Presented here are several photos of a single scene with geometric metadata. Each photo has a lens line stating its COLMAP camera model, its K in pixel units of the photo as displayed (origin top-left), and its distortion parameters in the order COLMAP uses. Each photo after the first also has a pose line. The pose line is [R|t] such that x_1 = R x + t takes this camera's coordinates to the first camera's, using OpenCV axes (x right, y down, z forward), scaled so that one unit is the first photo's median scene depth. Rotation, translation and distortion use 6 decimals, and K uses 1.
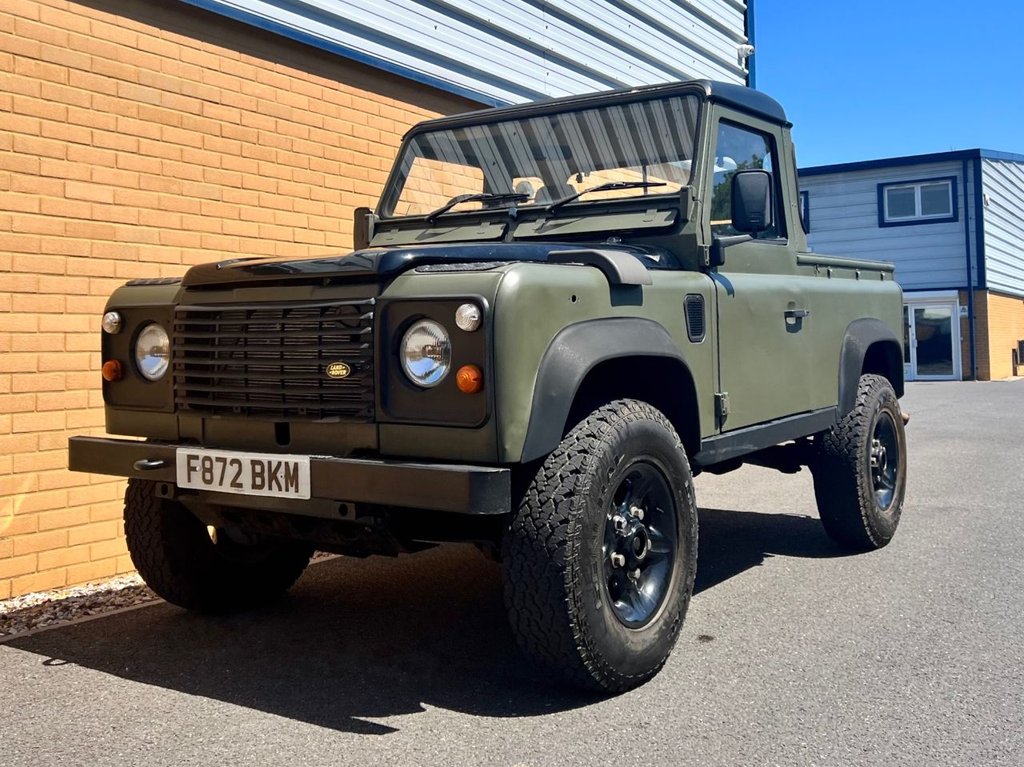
lens RADIAL K [[1070.2, 0, 515.0], [0, 1070.2, 285.8], [0, 0, 1]] dist [0.019831, -0.025929]
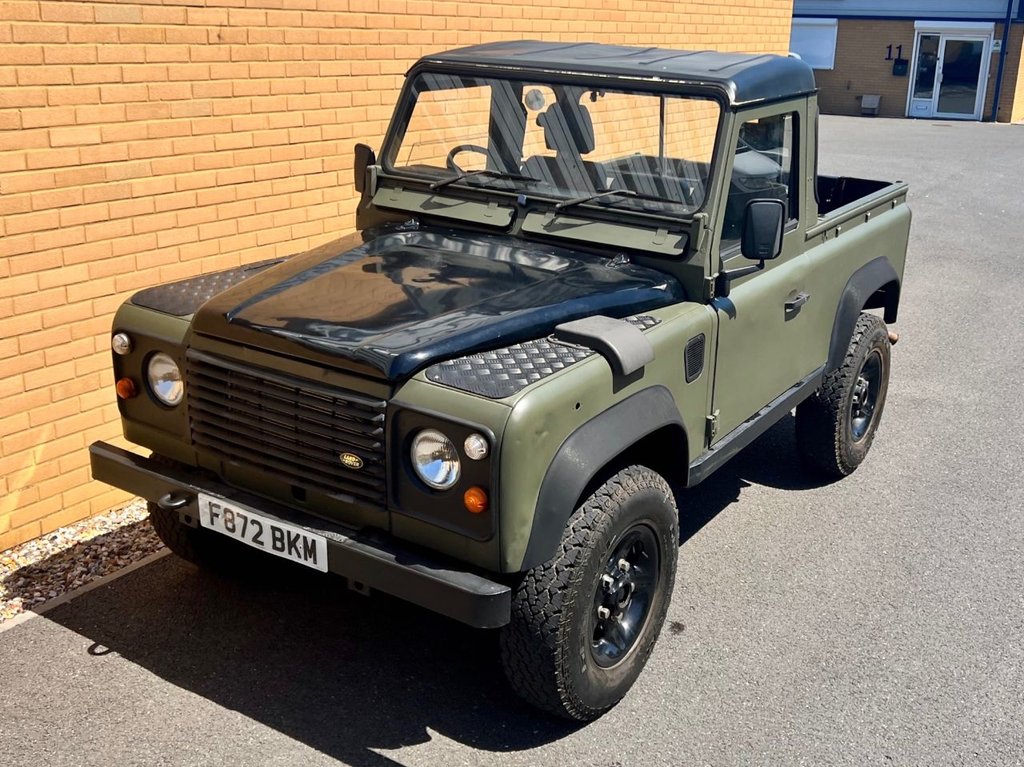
lens RADIAL K [[1116.3, 0, 547.0], [0, 1116.3, 351.6], [0, 0, 1]] dist [0.002523, 0.004153]
pose [[0.998542, 0.036242, 0.040017, -0.018747], [-0.047735, 0.938924, 0.340797, -0.375848], [-0.025221, -0.342210, 0.939285, -0.003411]]
